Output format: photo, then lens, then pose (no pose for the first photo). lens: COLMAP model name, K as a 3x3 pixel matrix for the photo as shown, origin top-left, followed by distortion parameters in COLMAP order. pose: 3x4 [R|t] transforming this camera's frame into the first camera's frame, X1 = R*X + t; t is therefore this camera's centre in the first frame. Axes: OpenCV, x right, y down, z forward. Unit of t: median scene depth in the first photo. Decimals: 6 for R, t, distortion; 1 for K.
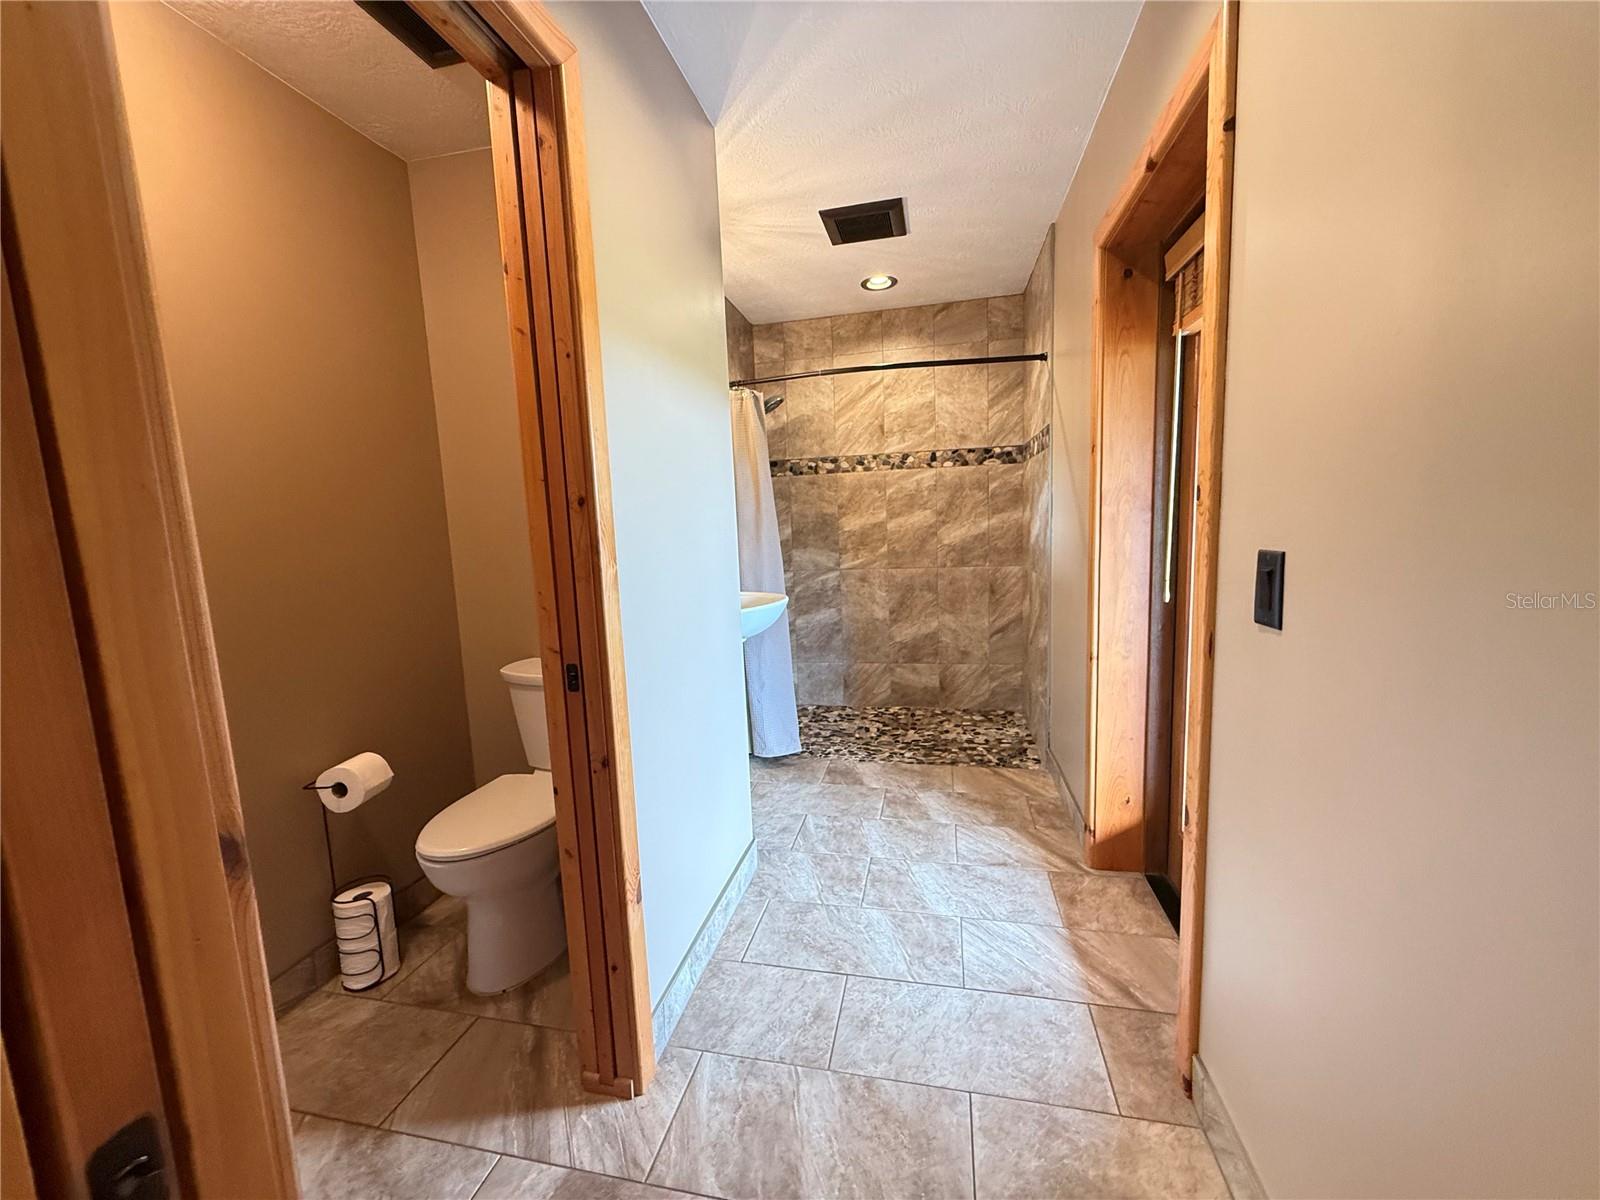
lens RADIAL K [[640.5, 0, 796.5], [0, 640.5, 598.0], [0, 0, 1]] dist [0.000096, 0.000173]
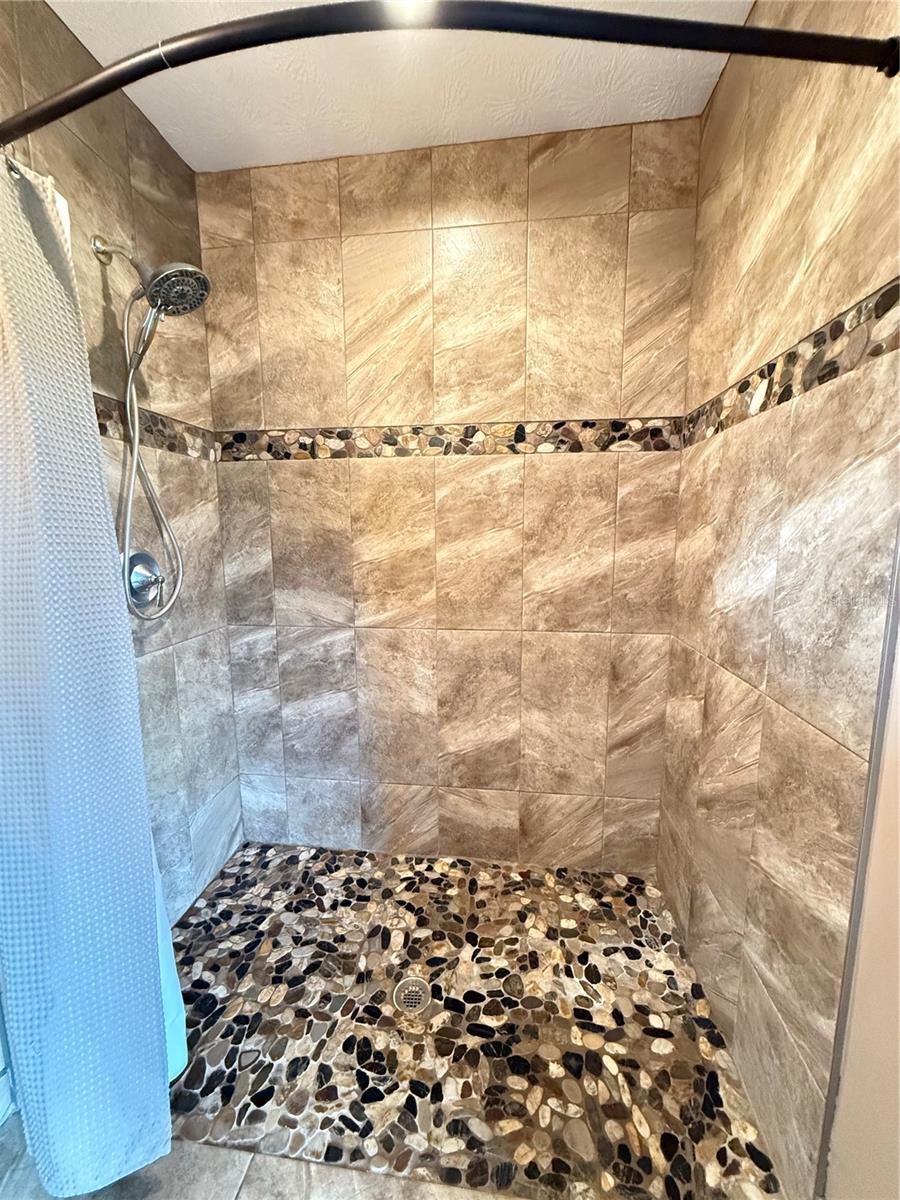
lens RADIAL K [[480.4, 0, 451.0], [0, 480.4, 599.0], [0, 0, 1]] dist [0.000096, 0.000173]
pose [[0.994898, 0.021125, 0.098650, 0.117546], [-0.022899, 0.999595, 0.016878, -0.084036], [-0.098254, -0.019051, 0.994979, 0.594437]]
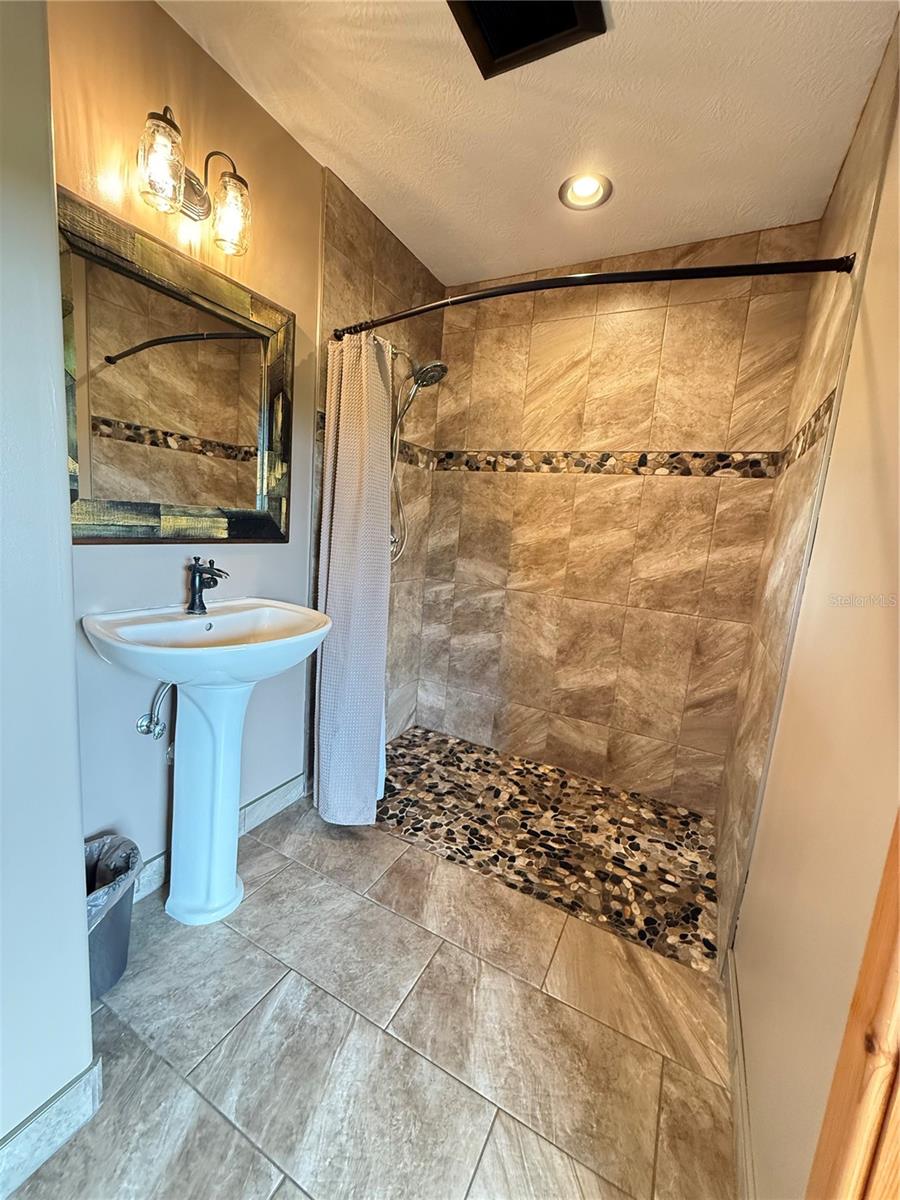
lens RADIAL K [[480.4, 0, 449.4], [0, 480.4, 598.6], [0, 0, 1]] dist [0.000096, 0.000173]
pose [[0.957666, 0.154803, -0.242717, 0.159268], [-0.147919, 0.987908, 0.046447, -0.053458], [0.246973, -0.008578, 0.968984, 0.400745]]
